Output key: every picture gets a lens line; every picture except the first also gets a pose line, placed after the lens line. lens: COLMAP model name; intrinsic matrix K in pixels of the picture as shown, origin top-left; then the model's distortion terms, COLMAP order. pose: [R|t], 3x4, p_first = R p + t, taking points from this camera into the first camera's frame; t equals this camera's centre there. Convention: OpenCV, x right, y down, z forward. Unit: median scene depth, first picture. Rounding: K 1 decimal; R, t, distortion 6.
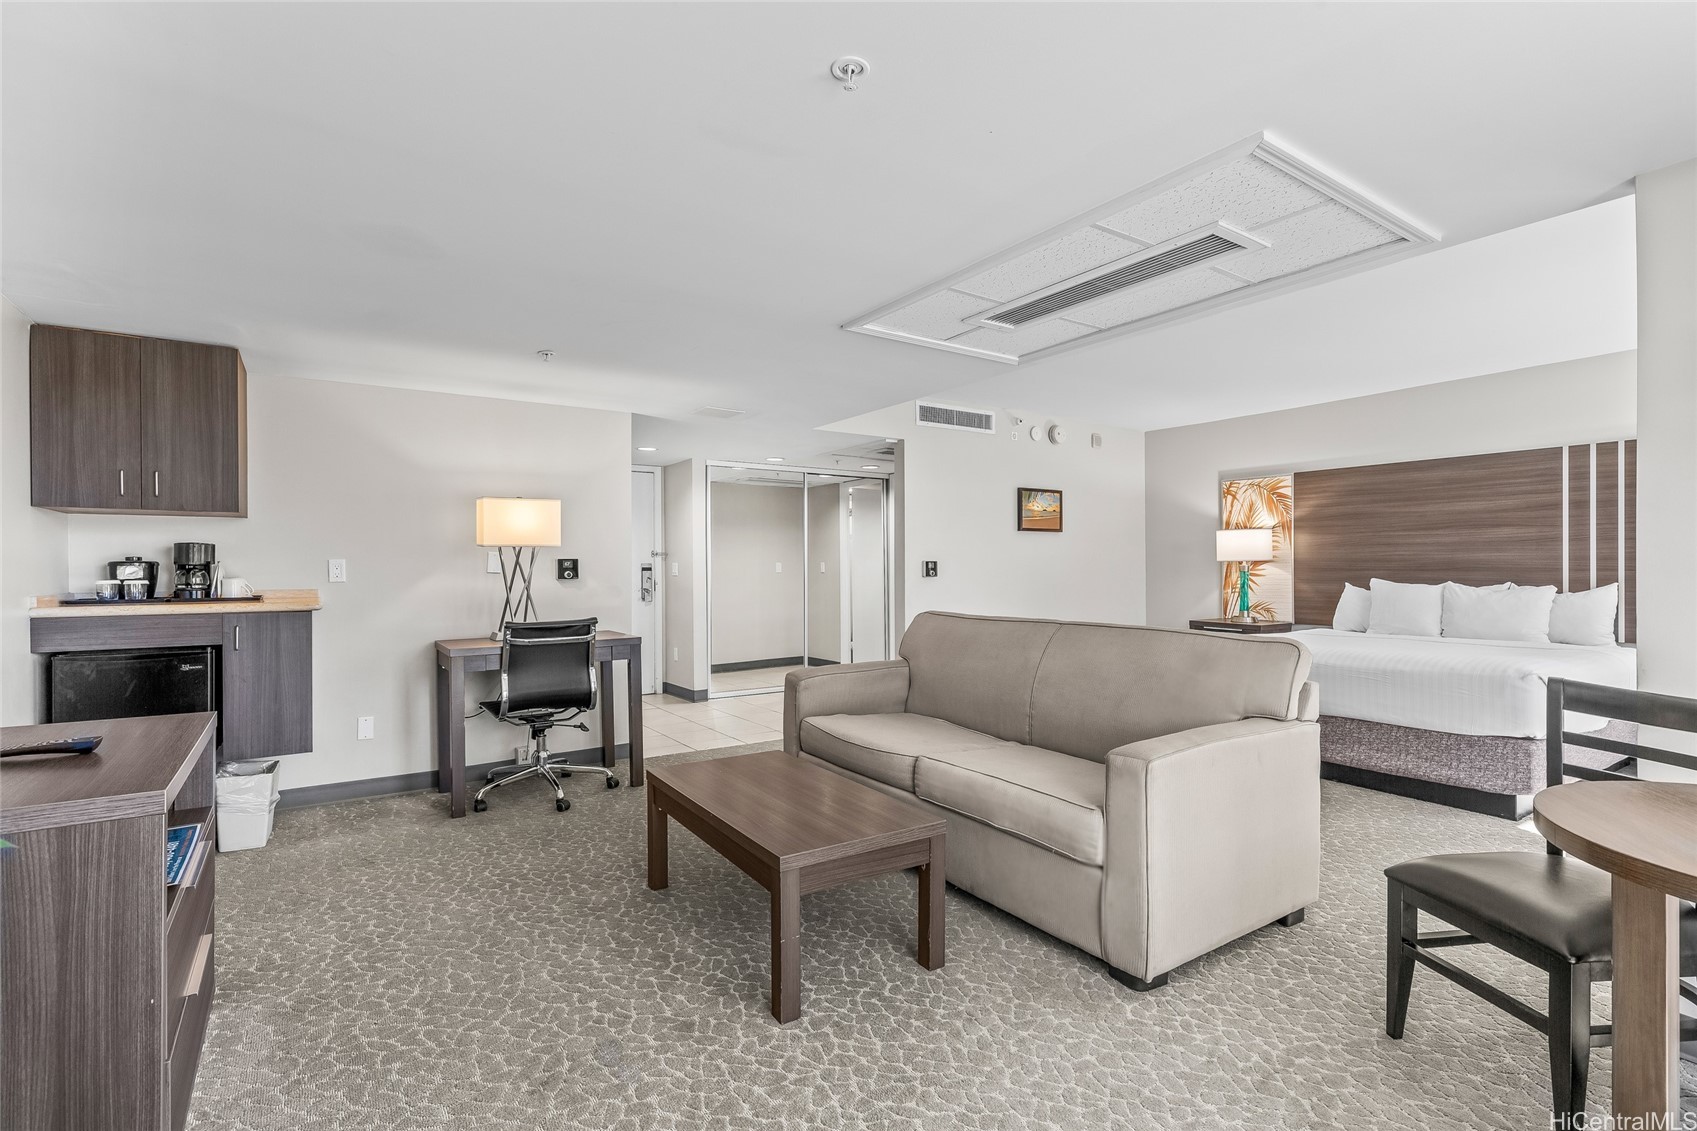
lens RADIAL K [[791.8, 0, 858.1], [0, 791.8, 533.4], [0, 0, 1]] dist [-0.000975, 0.002389]
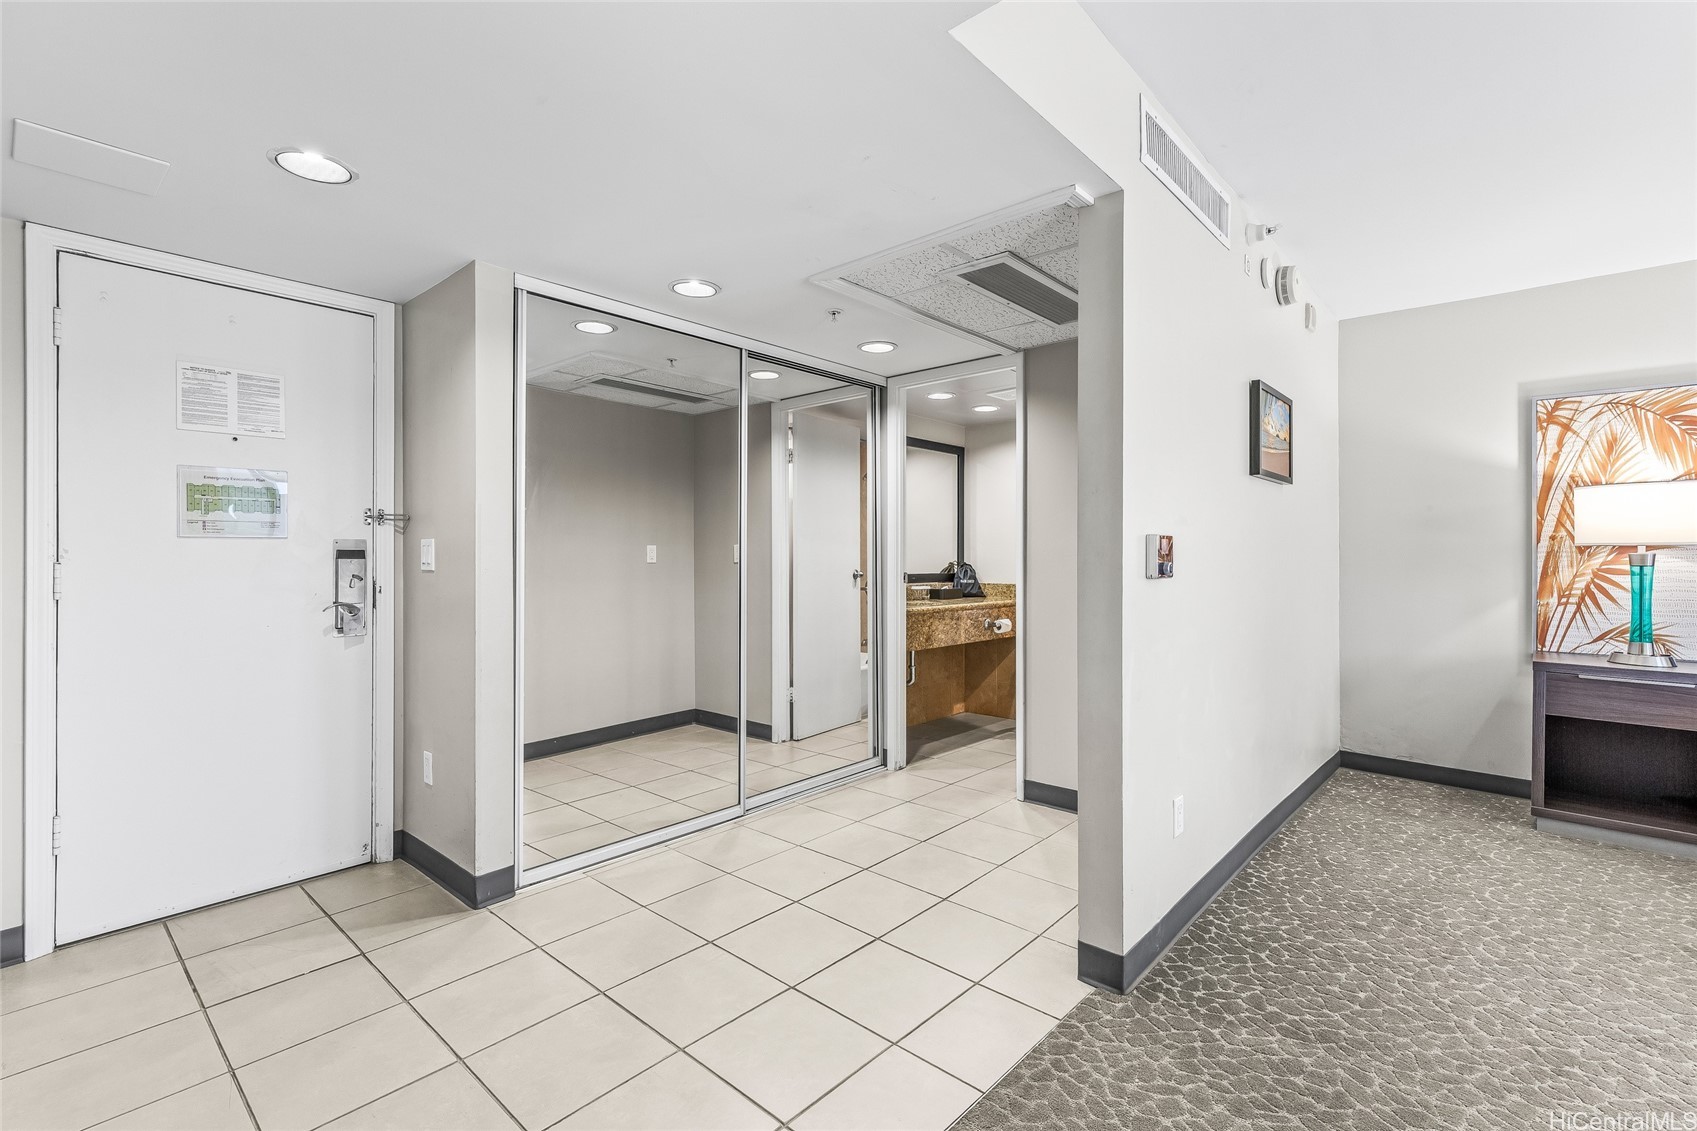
lens RADIAL K [[760.8, 0, 870.2], [0, 760.8, 545.5], [0, 0, 1]] dist [0.002102, 0.001538]
pose [[0.967421, 0.009456, 0.252995, -0.124049], [-0.015758, 0.999614, 0.022893, 0.031031], [-0.252680, -0.026134, 0.967197, 0.631262]]
